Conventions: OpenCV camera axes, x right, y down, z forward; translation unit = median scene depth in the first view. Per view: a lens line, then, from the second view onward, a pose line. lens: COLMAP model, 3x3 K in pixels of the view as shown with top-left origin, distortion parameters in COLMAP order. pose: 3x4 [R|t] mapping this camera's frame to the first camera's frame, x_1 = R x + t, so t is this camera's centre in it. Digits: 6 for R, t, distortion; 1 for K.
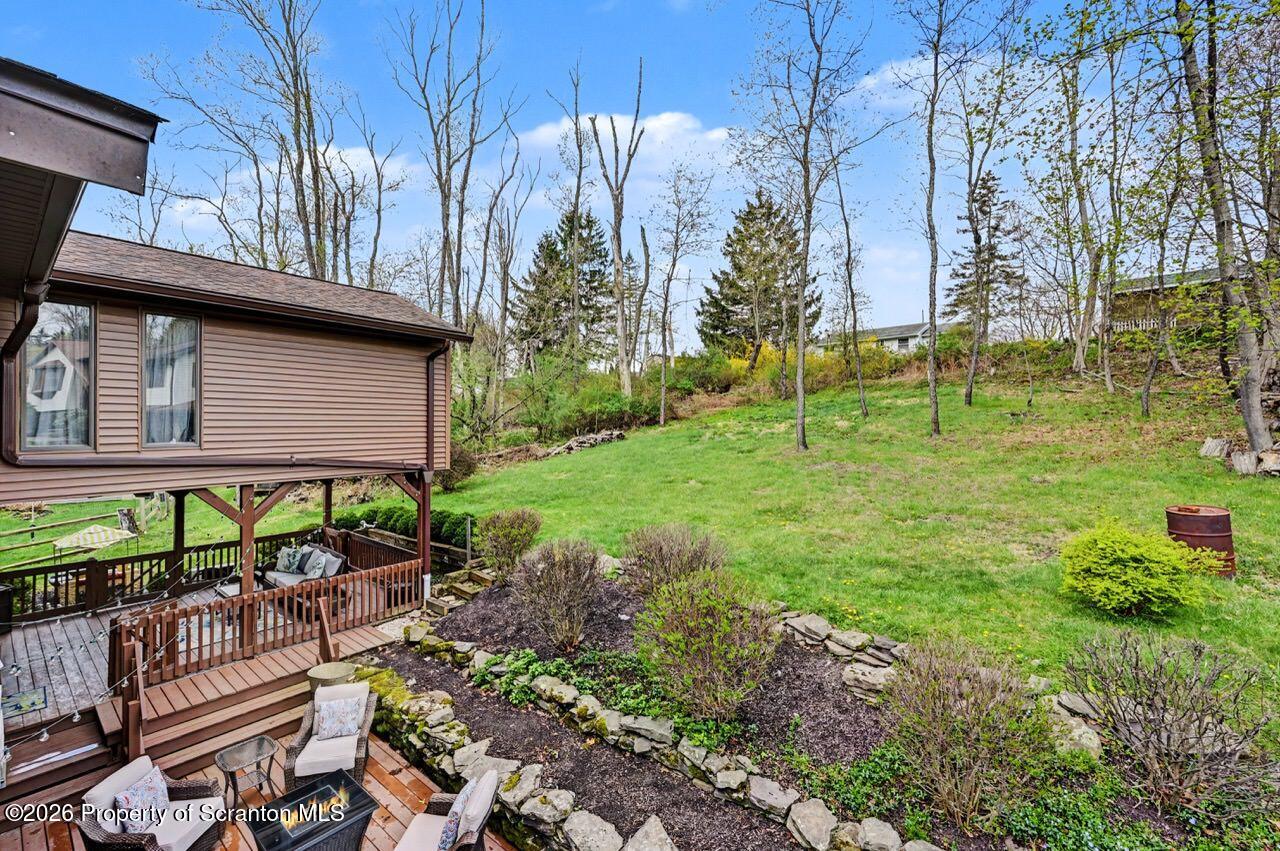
lens RADIAL K [[519.0, 0, 640.0], [0, 519.0, 425.5], [0, 0, 1]] dist [-0.000197, 0.000146]
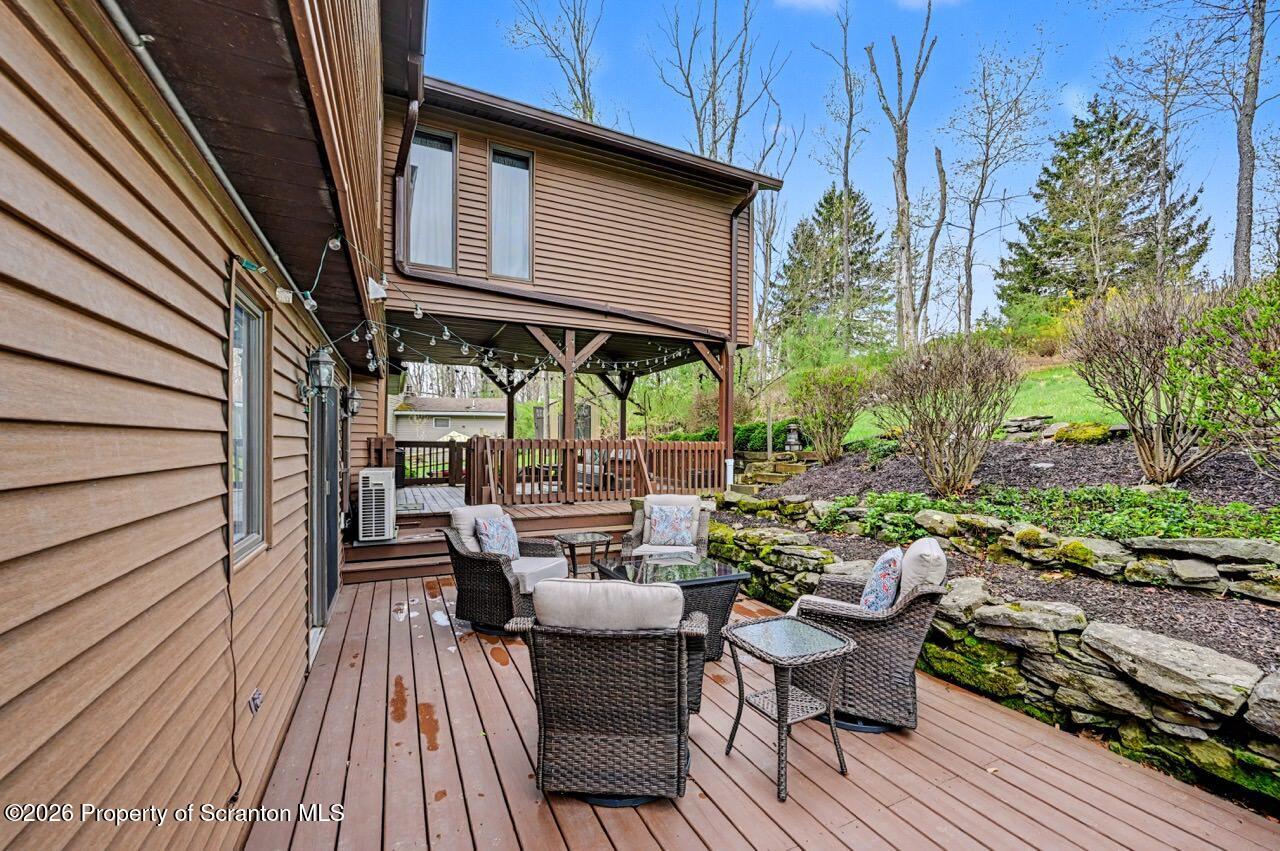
lens RADIAL K [[517.8, 0, 645.5], [0, 517.8, 450.0], [0, 0, 1]] dist [-0.000697, 0.000134]
pose [[0.899360, 0.001601, -0.437206, -0.043685], [0.002186, 0.999964, 0.008159, 0.075820], [0.437204, -0.008294, 0.899324, 0.039319]]
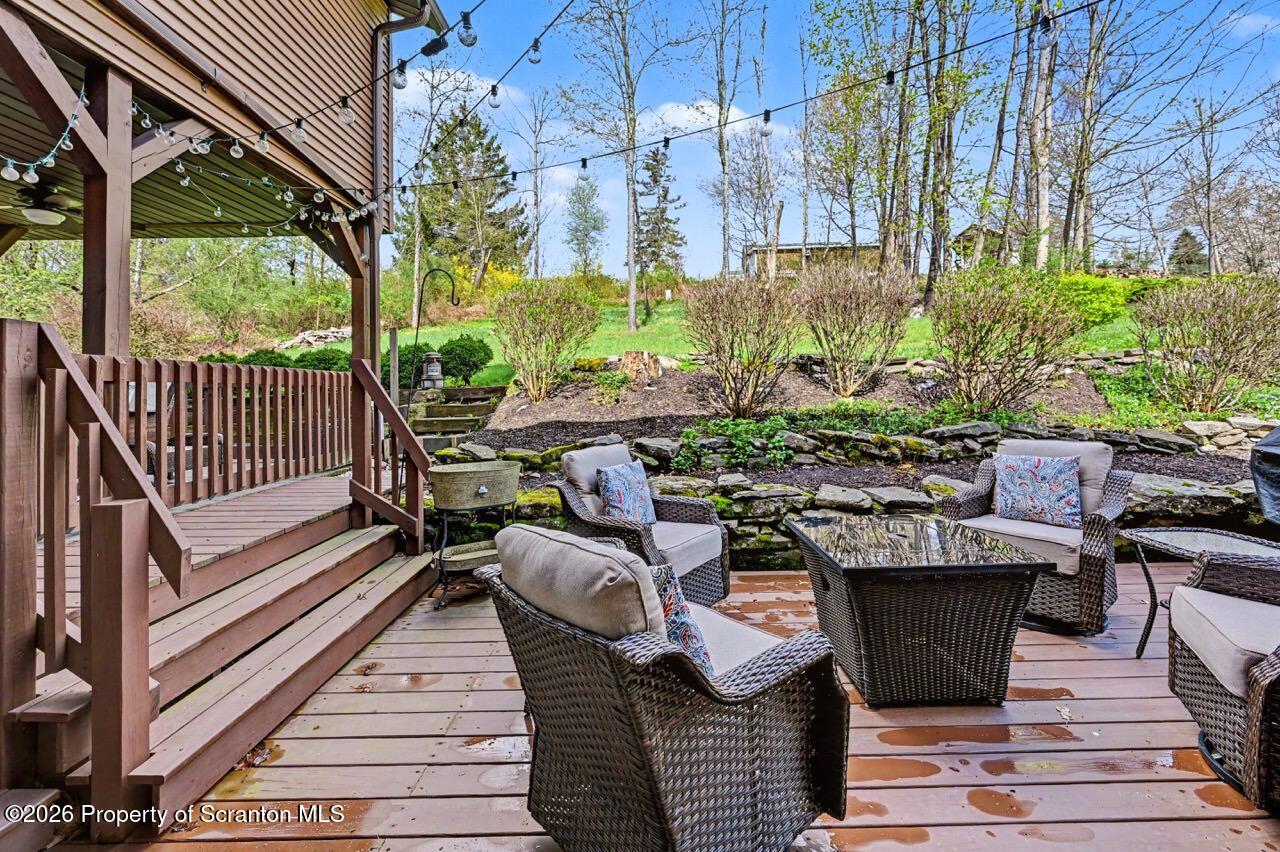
lens RADIAL K [[532.3, 0, 643.6], [0, 532.3, 384.4], [0, 0, 1]] dist [0.001090, 0.000137]
pose [[0.781200, -0.014473, 0.624113, -0.156949], [0.020577, 0.999785, -0.002571, 0.079521], [-0.623942, 0.014851, 0.781330, 0.101711]]
